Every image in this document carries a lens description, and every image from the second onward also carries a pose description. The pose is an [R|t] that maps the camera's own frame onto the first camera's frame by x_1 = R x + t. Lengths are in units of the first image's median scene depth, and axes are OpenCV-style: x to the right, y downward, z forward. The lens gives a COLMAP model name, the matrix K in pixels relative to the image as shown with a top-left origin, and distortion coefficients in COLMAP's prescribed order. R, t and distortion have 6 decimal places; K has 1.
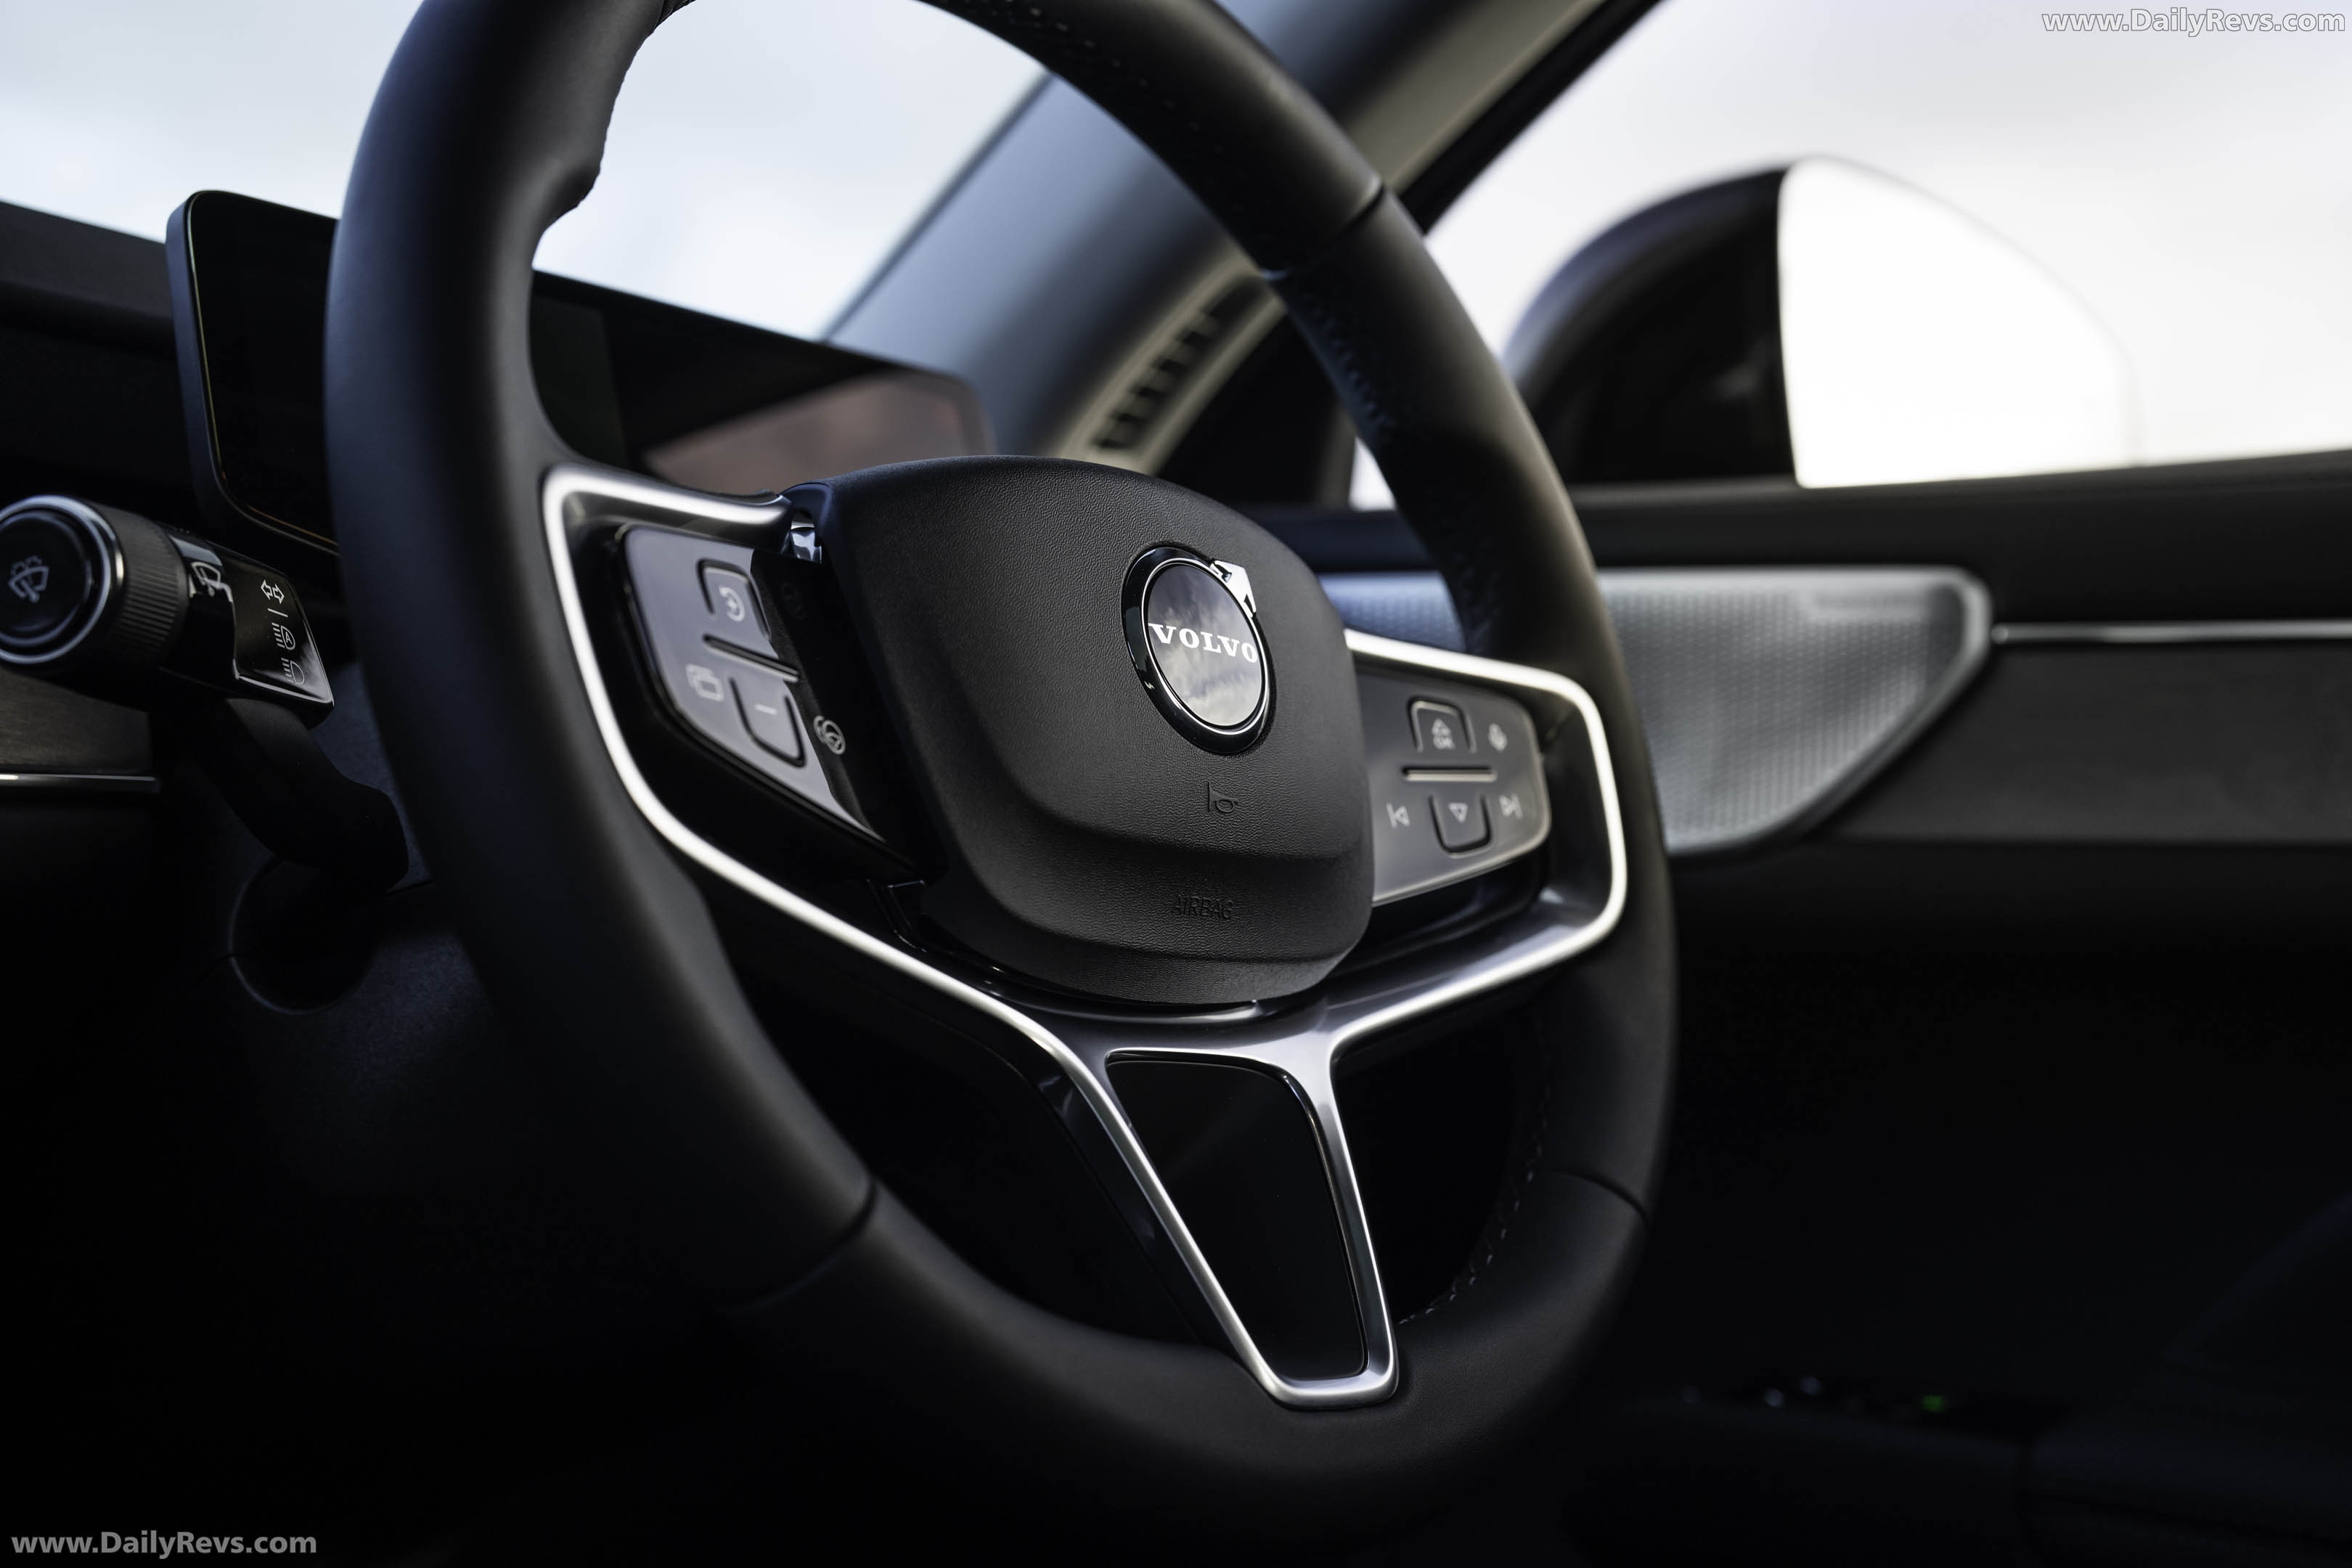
lens RADIAL K [[3303.3, 0, 1176.0], [0, 3303.3, 784.0], [0, 0, 1]] dist [0.017864, 0.057083]
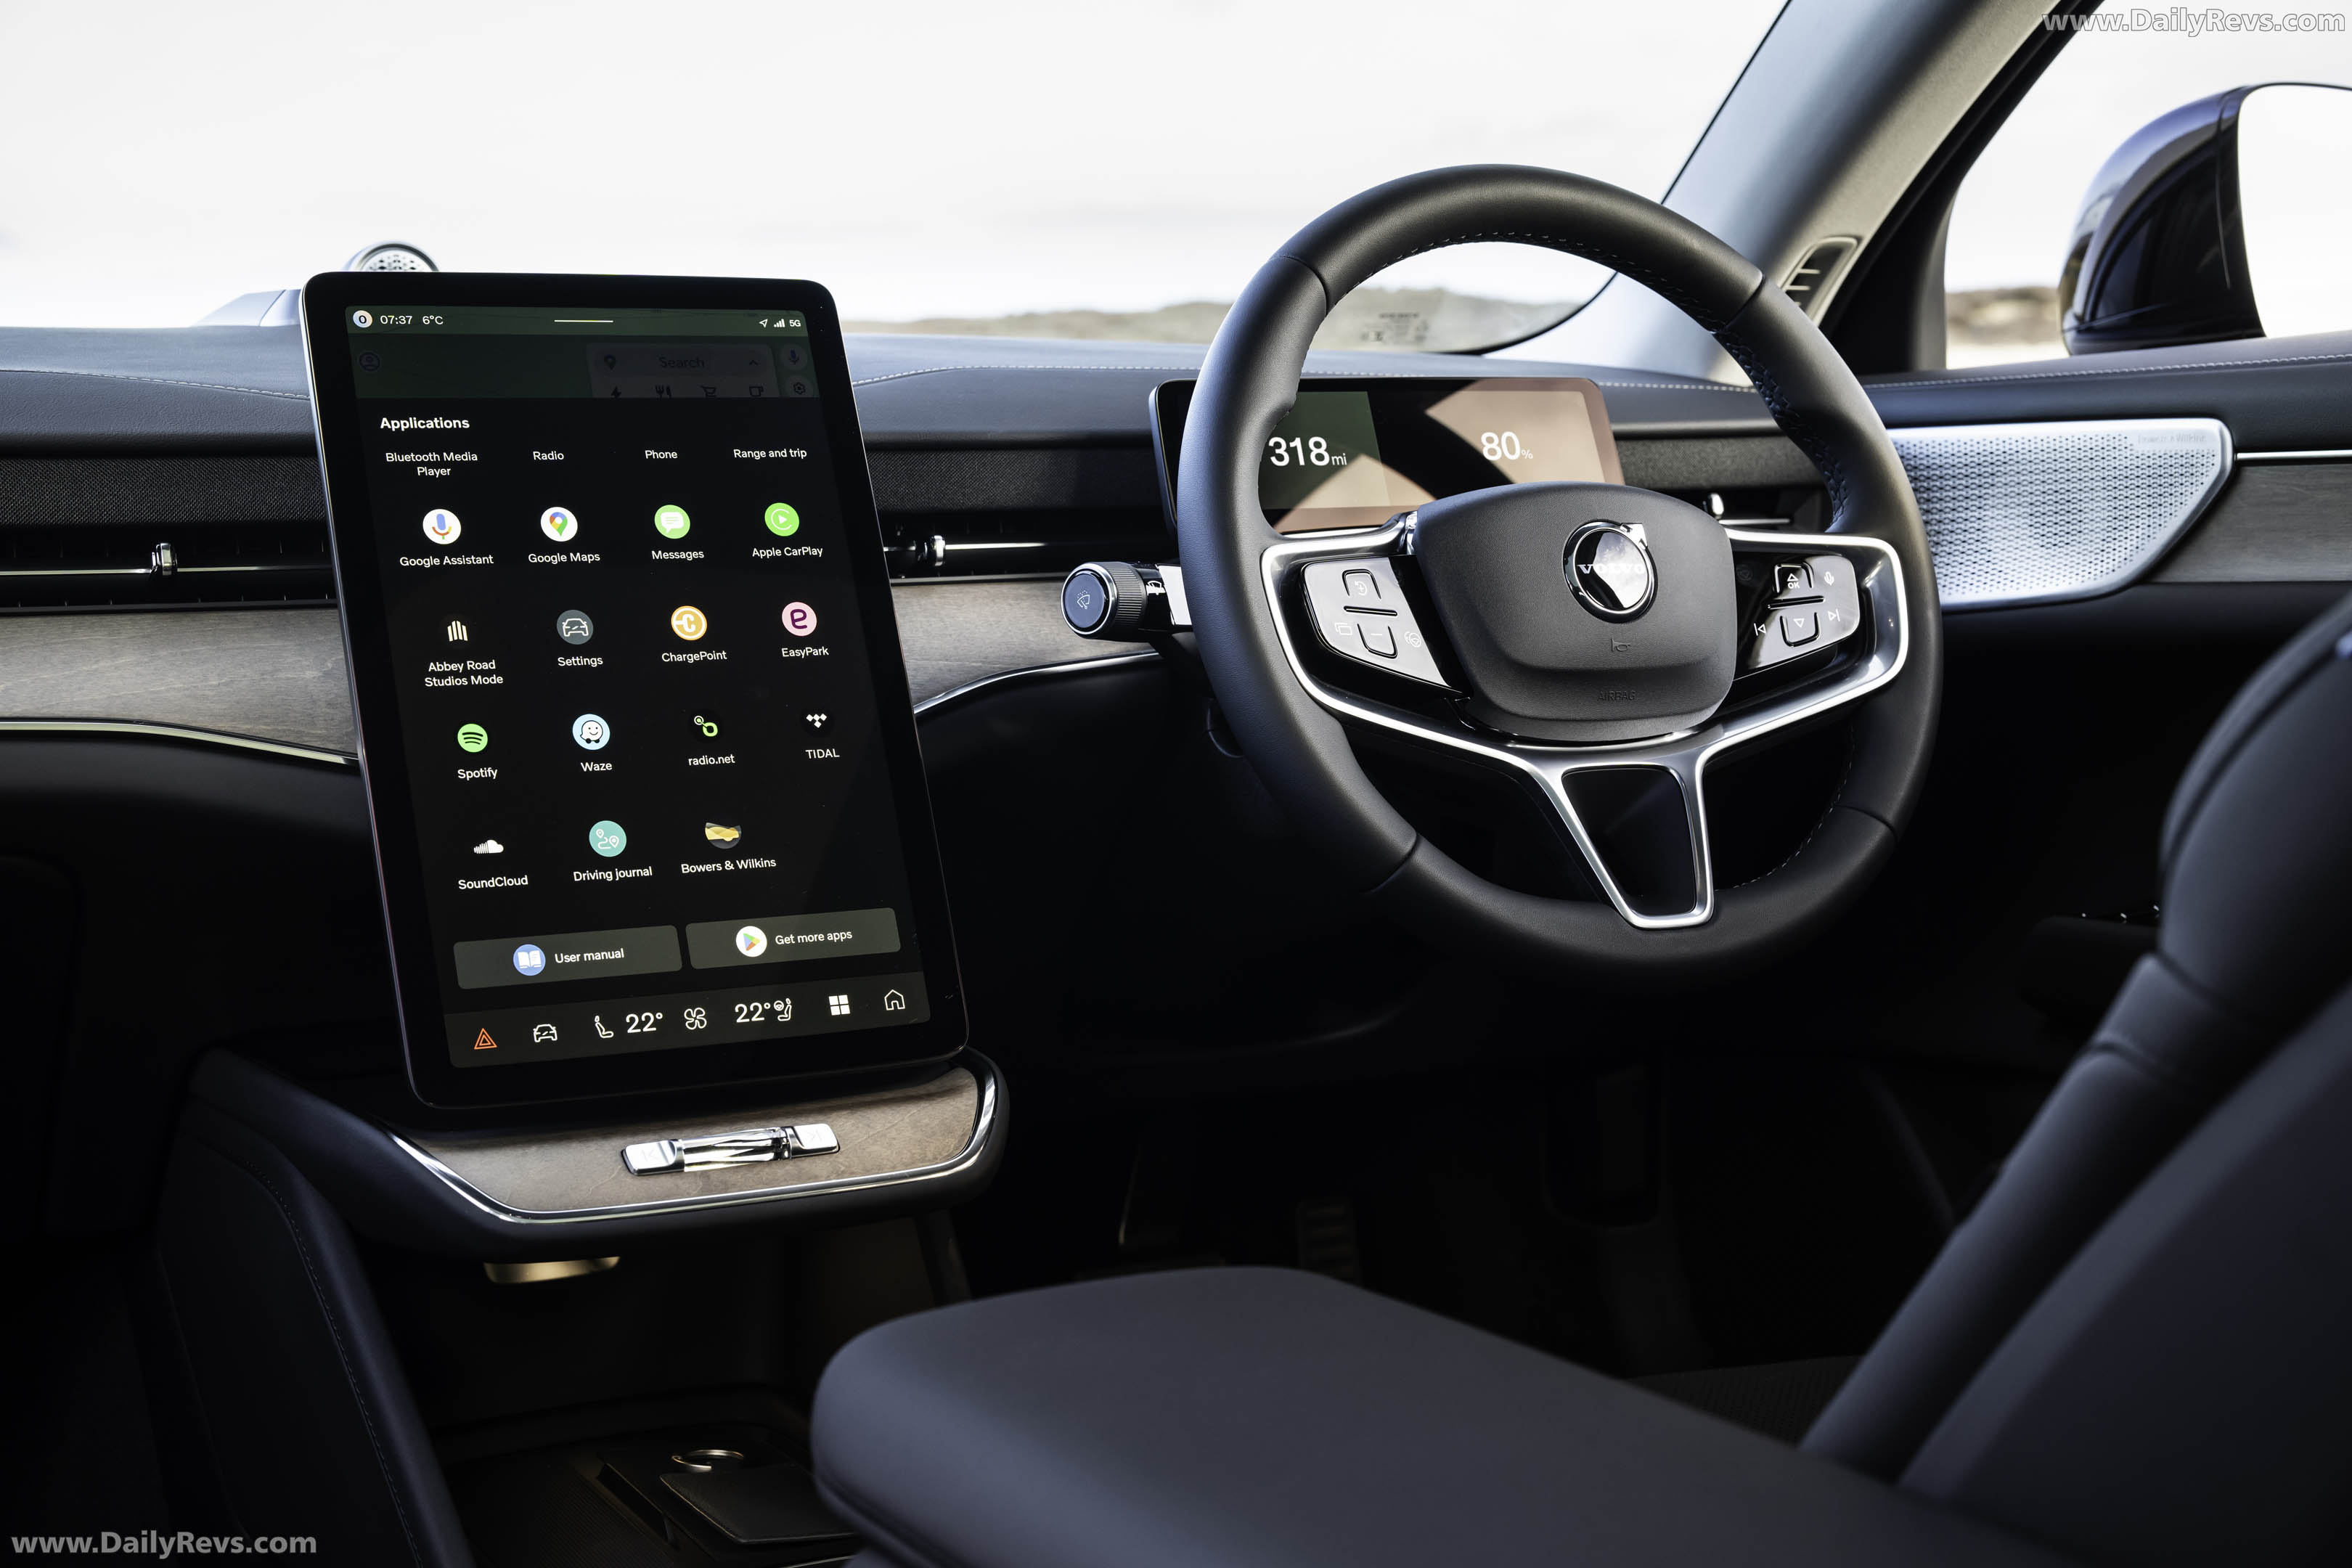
lens RADIAL K [[3303.3, 0, 1176.0], [0, 3303.3, 784.0], [0, 0, 1]] dist [0.017864, 0.057083]
pose [[0.917406, -0.035458, -0.396369, 0.588517], [0.090681, 0.988446, 0.121459, -0.190099], [0.387482, -0.147370, 0.910022, -1.044301]]
